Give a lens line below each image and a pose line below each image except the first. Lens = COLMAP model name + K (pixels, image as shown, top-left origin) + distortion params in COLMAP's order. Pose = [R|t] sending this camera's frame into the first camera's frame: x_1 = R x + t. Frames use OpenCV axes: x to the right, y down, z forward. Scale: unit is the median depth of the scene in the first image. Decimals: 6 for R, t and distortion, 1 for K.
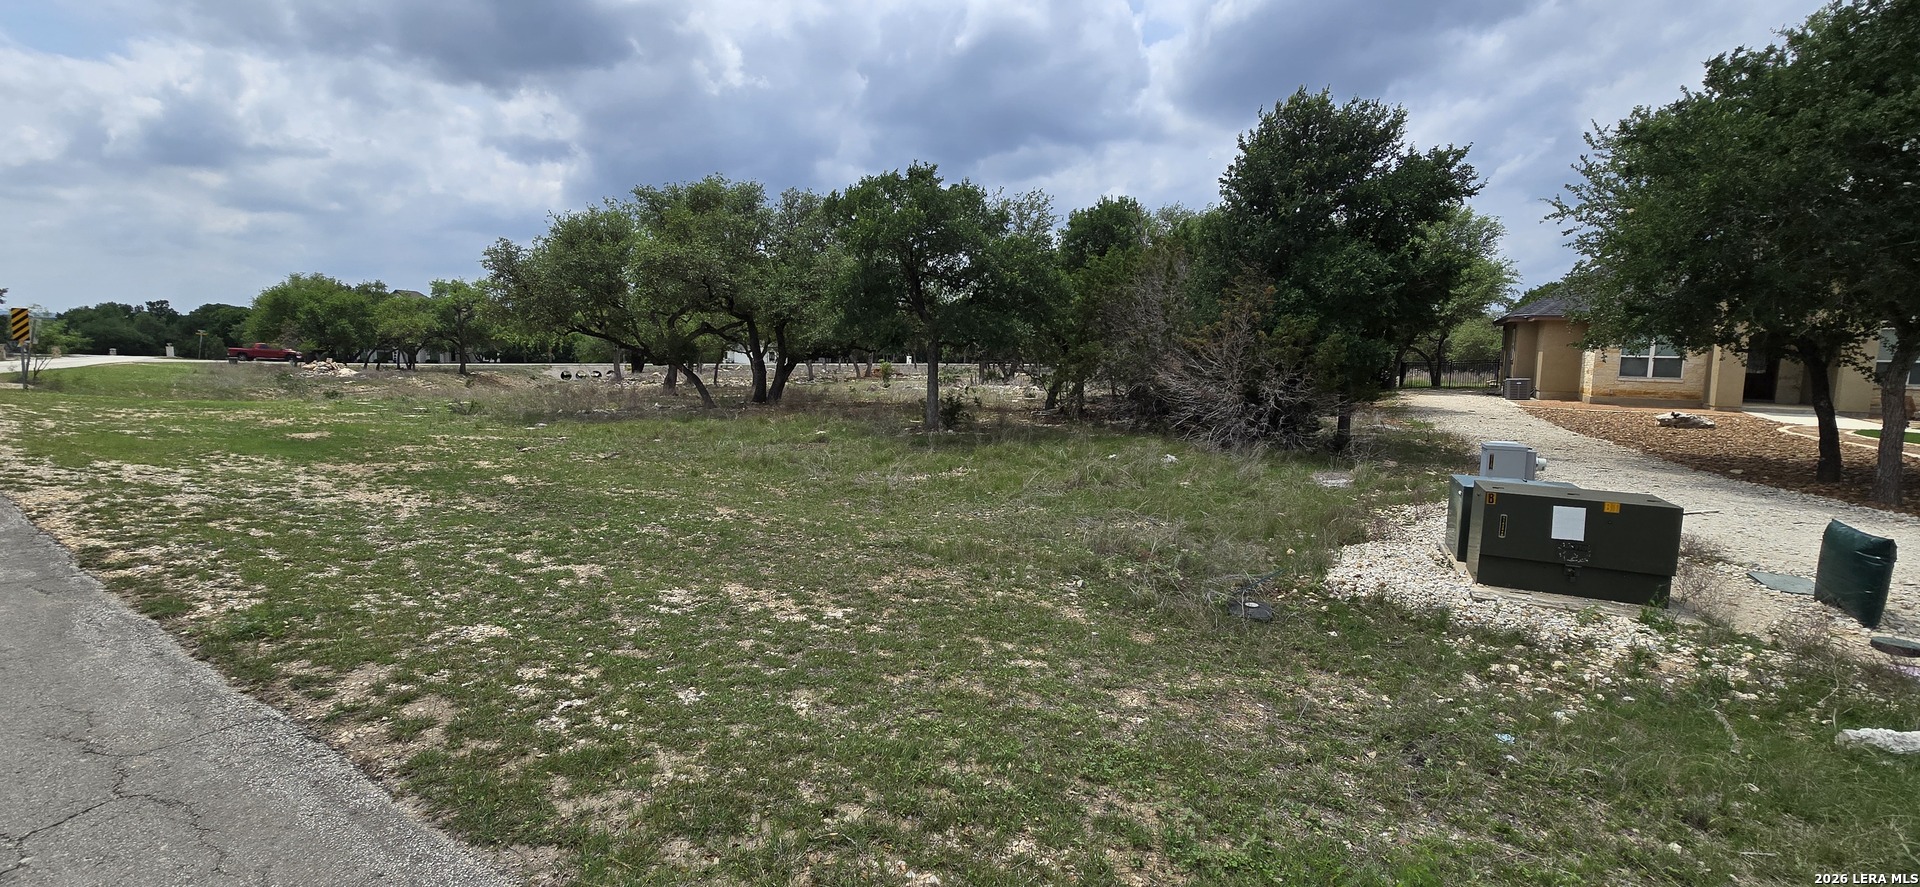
lens RADIAL K [[780.9, 0, 972.8], [0, 780.9, 422.3], [0, 0, 1]] dist [-0.002520, -0.000825]
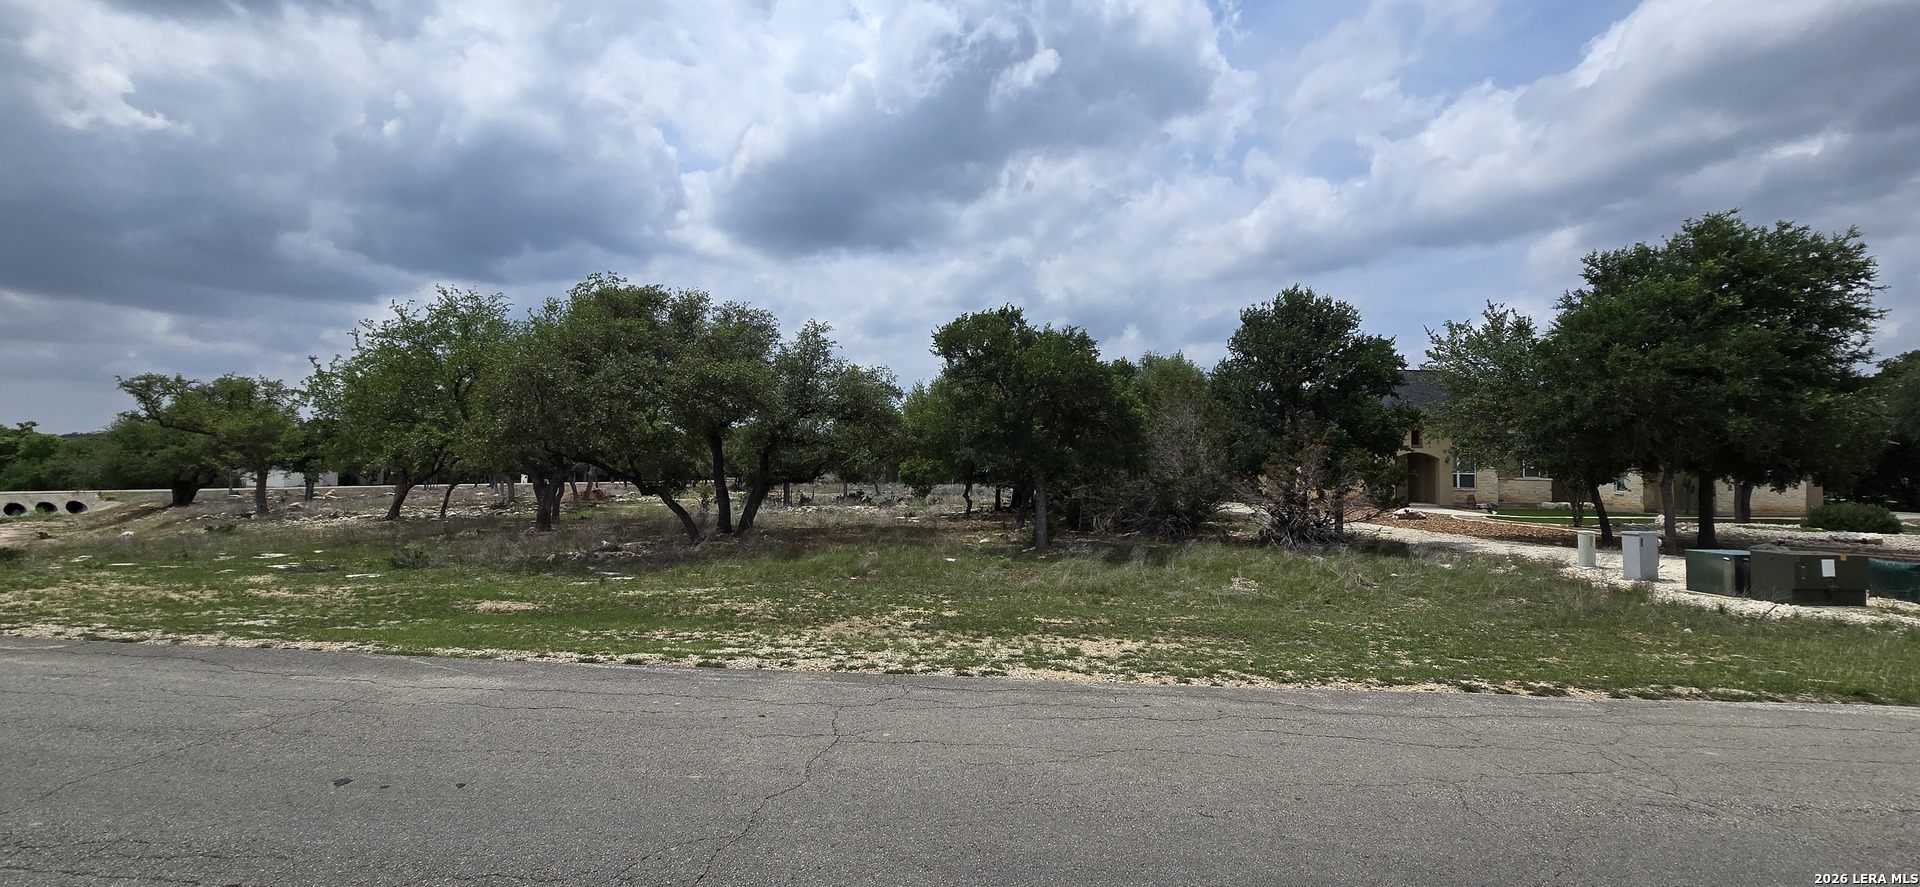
lens RADIAL K [[780.9, 0, 972.8], [0, 780.9, 422.3], [0, 0, 1]] dist [-0.002520, -0.000825]
pose [[0.838154, 0.014614, 0.545237, -0.569631], [0.069411, 0.988656, -0.133198, -0.032437], [-0.540999, 0.149486, 0.827632, 0.148608]]
